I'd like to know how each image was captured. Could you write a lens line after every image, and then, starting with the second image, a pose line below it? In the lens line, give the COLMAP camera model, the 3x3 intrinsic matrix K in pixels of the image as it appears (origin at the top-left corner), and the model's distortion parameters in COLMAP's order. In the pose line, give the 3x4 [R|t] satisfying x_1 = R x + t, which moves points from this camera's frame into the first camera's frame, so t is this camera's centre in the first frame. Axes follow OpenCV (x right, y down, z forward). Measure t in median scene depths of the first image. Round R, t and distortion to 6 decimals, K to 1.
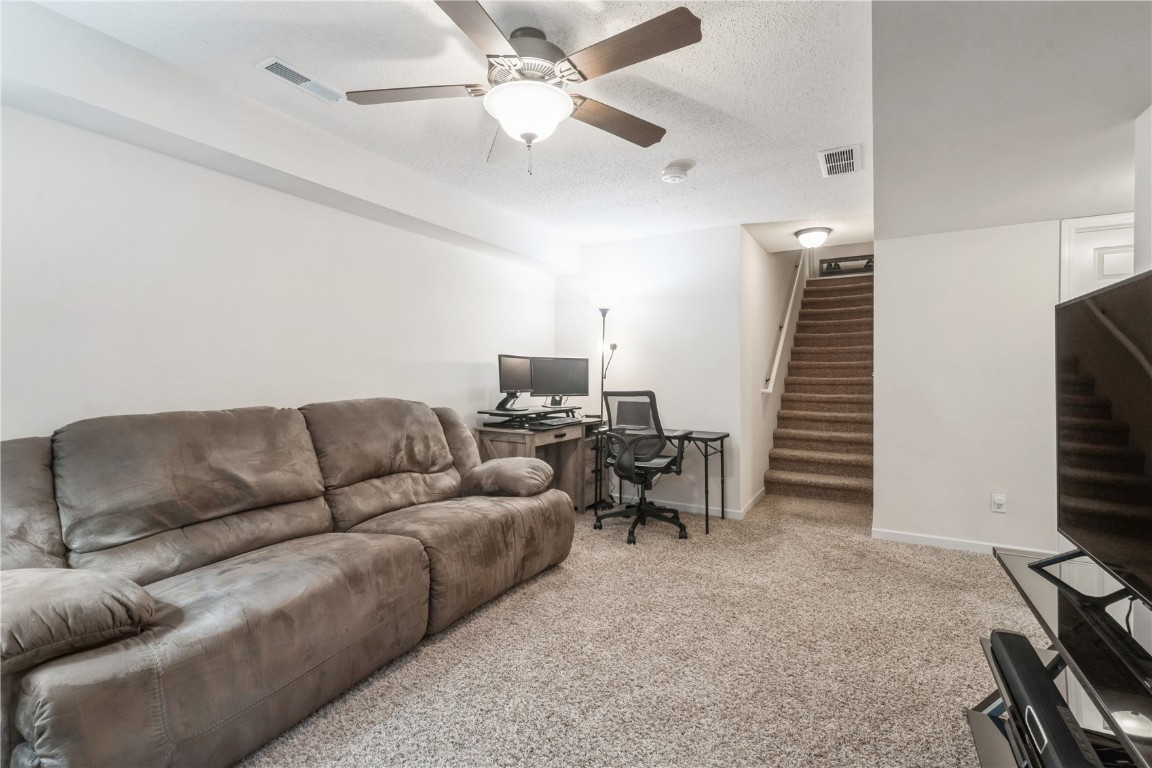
lens RADIAL K [[521.4, 0, 577.4], [0, 521.4, 383.0], [0, 0, 1]] dist [-0.002984, 0.000416]
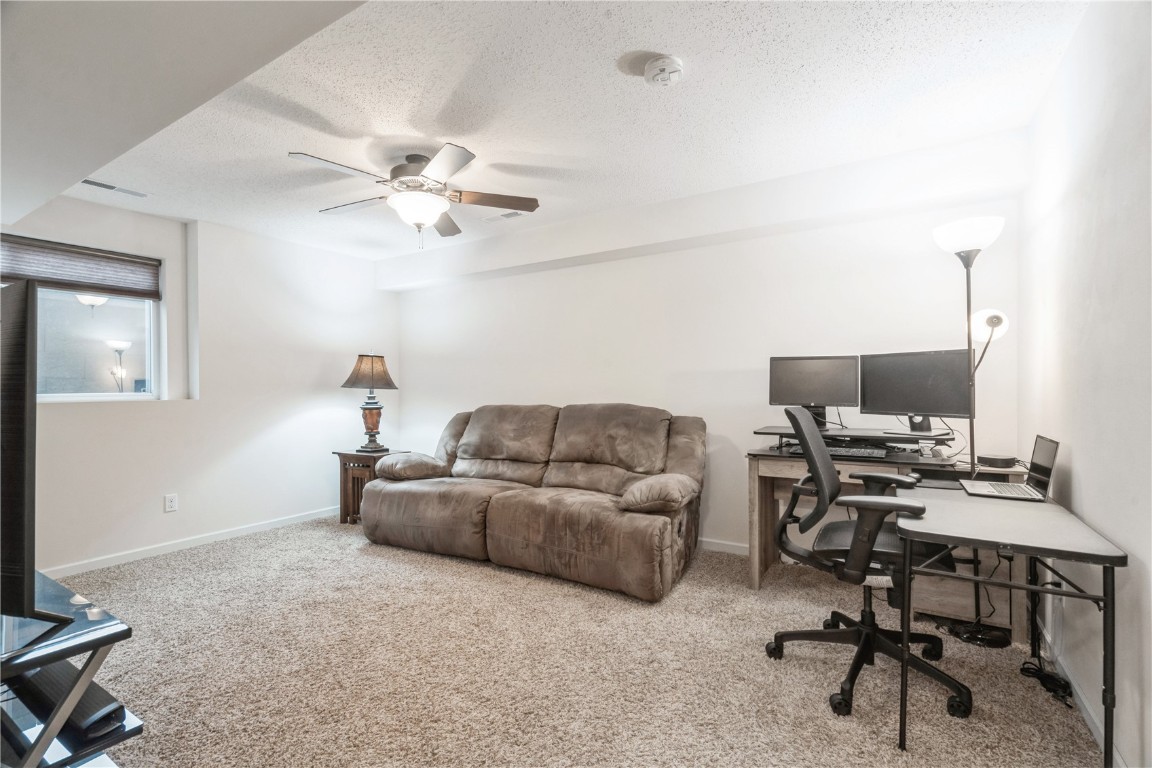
lens RADIAL K [[521.4, 0, 577.4], [0, 521.4, 383.0], [0, 0, 1]] dist [-0.002984, 0.000416]
pose [[-0.034234, -0.016081, -0.999284, 0.619841], [-0.009245, 0.999833, -0.015773, 0.000437], [0.999371, 0.008698, -0.034377, 0.676226]]
